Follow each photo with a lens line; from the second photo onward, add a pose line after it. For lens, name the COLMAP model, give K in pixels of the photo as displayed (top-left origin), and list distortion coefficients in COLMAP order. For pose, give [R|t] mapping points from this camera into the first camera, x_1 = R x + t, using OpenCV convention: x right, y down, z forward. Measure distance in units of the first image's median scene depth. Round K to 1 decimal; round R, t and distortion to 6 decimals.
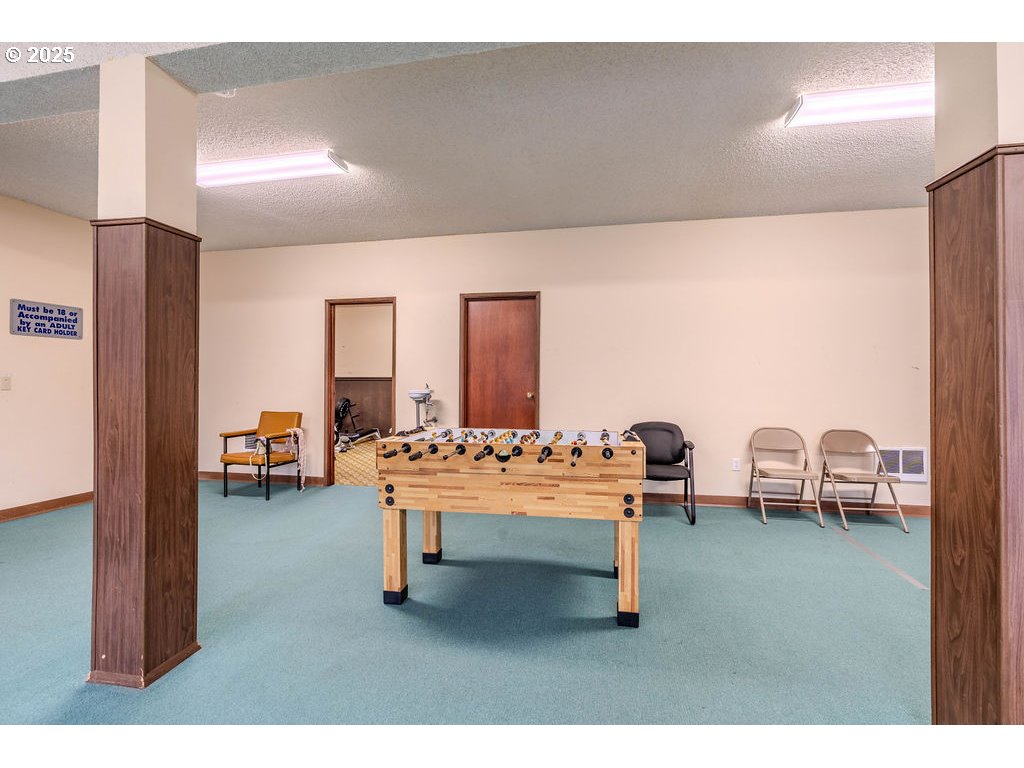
lens RADIAL K [[465.1, 0, 507.1], [0, 465.1, 390.0], [0, 0, 1]] dist [0.000389, 0.000550]
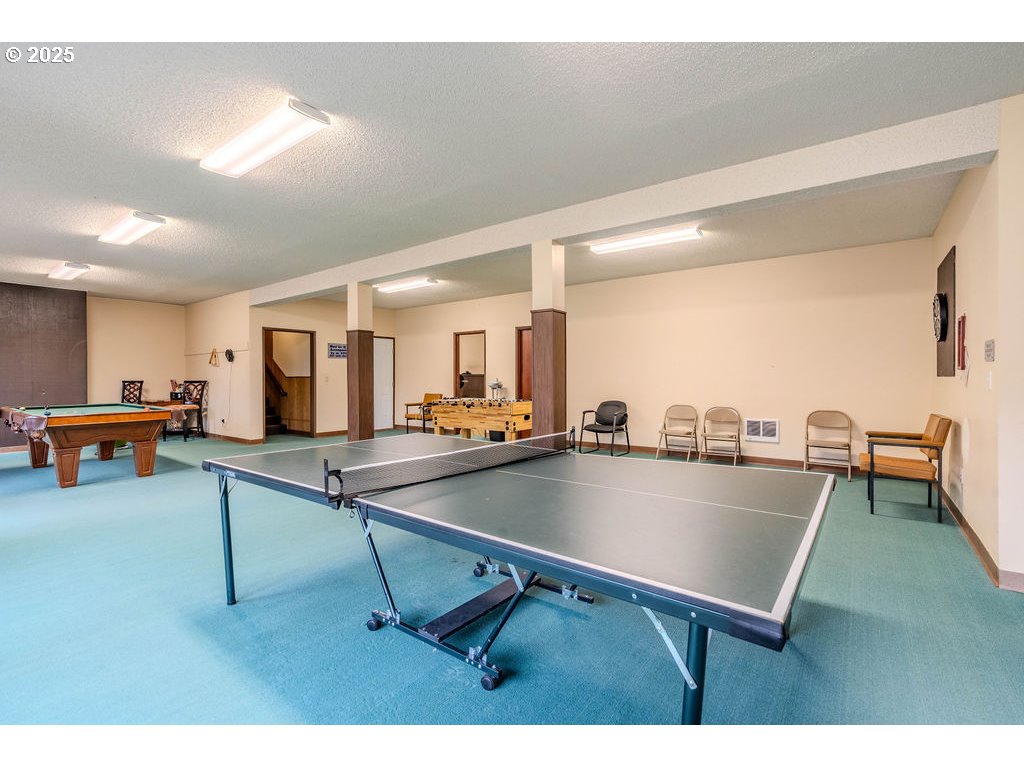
lens RADIAL K [[465.1, 0, 507.1], [0, 465.1, 390.0], [0, 0, 1]] dist [0.000389, 0.000550]
pose [[0.902106, 0.008160, -0.431438, 0.722925], [-0.002988, 0.999915, 0.012663, 0.010827], [0.431504, -0.010134, 0.902054, -0.691035]]
